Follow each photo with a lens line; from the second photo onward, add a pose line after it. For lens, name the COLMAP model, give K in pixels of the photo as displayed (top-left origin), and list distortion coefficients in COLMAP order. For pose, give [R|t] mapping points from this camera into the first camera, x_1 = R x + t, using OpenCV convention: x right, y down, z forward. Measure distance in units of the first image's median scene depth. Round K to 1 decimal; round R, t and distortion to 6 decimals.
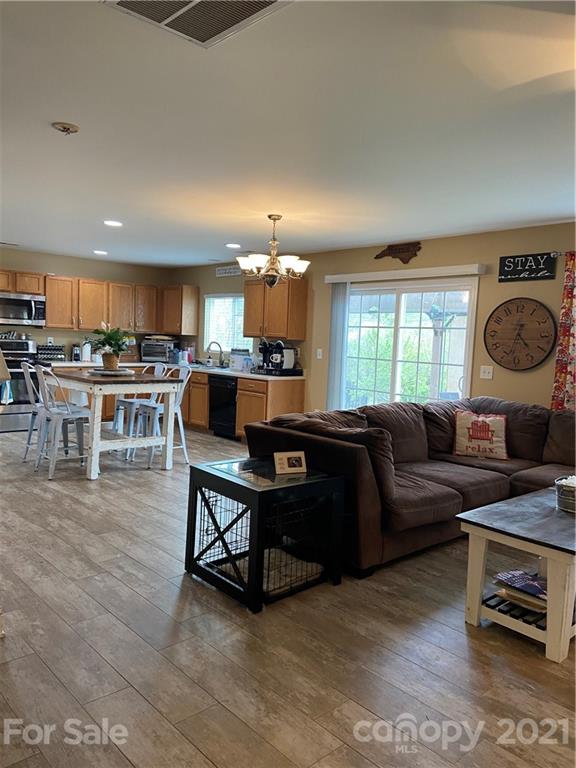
lens RADIAL K [[573.6, 0, 292.1], [0, 573.6, 380.0], [0, 0, 1]] dist [0.118796, -0.125547]
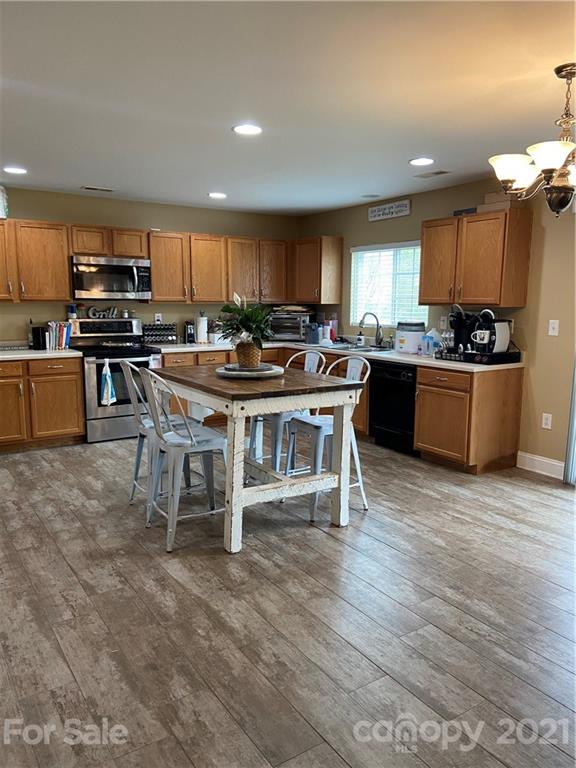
lens RADIAL K [[573.6, 0, 292.1], [0, 573.6, 380.0], [0, 0, 1]] dist [0.118796, -0.125547]
pose [[0.986406, -0.011877, -0.163897, -0.125766], [0.023030, 0.997533, 0.066319, -0.035474], [0.162705, -0.069192, 0.984246, 0.294335]]
